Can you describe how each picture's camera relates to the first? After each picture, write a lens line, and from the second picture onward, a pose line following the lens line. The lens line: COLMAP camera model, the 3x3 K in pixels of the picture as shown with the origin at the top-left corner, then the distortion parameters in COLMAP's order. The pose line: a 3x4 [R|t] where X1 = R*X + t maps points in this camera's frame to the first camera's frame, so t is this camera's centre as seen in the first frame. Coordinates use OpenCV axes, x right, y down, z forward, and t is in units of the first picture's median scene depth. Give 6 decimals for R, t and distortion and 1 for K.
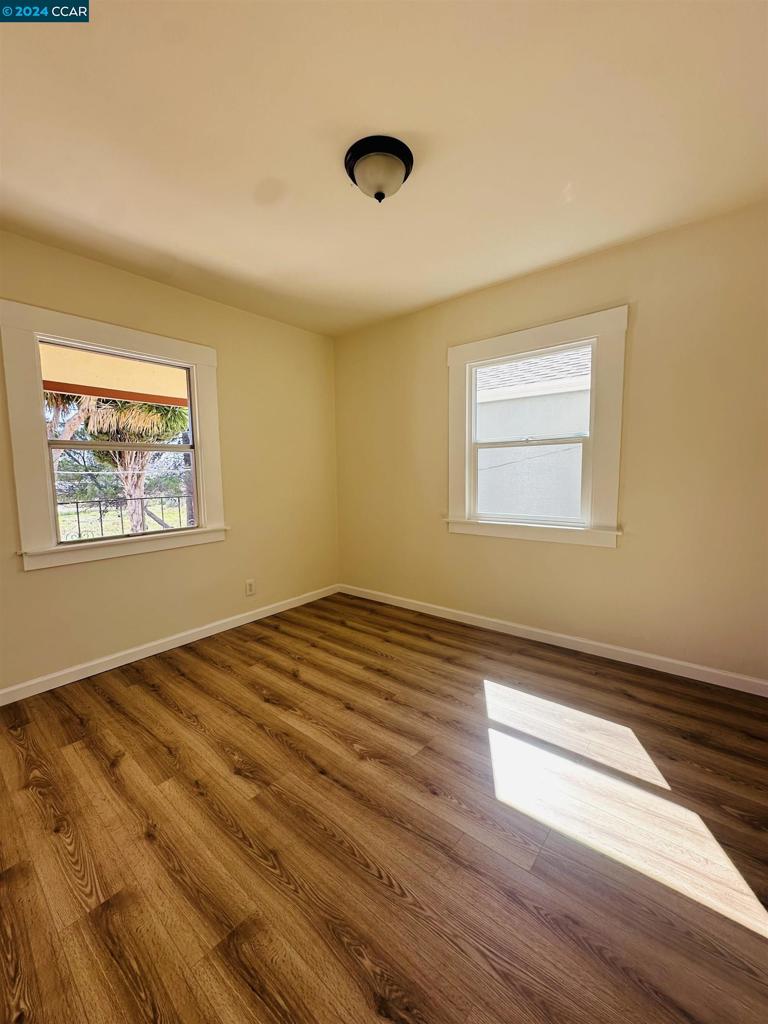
lens RADIAL K [[409.0, 0, 385.3], [0, 409.0, 512.1], [0, 0, 1]] dist [-0.002471, 0.000604]
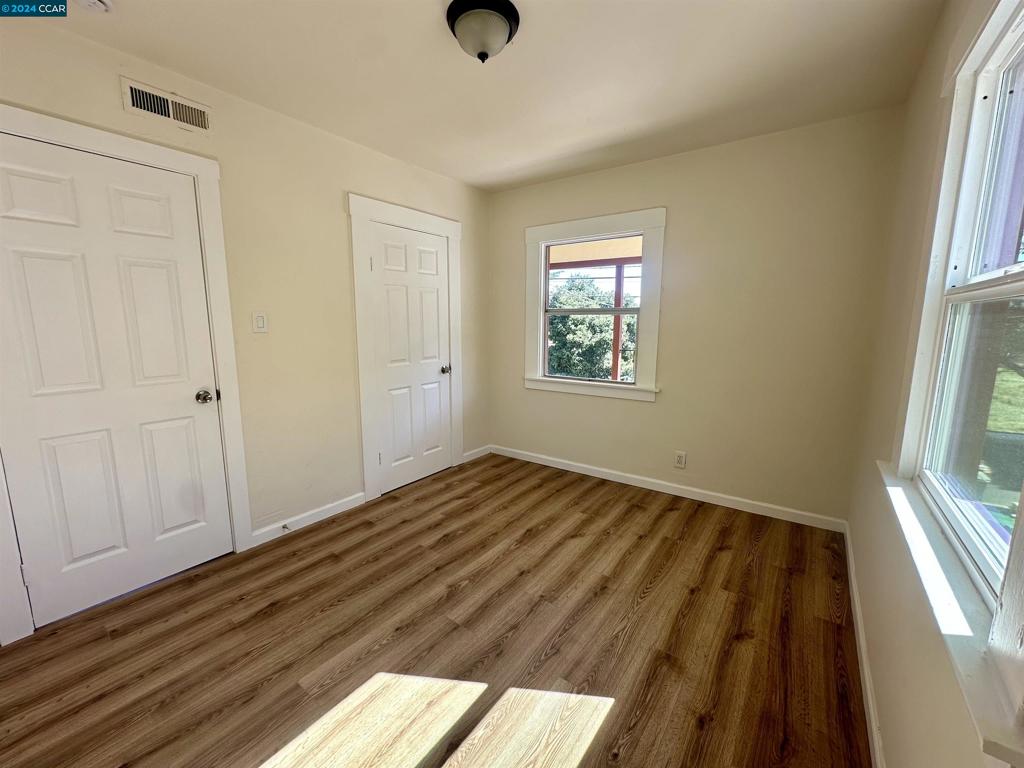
lens RADIAL K [[409.0, 0, 510.1], [0, 409.0, 386.6], [0, 0, 1]] dist [-0.002471, 0.000604]
pose [[0.058226, 0.171966, -0.983381, 0.721773], [-0.098985, 0.981192, 0.165722, -0.126282], [0.993384, 0.087690, 0.074153, 0.735205]]
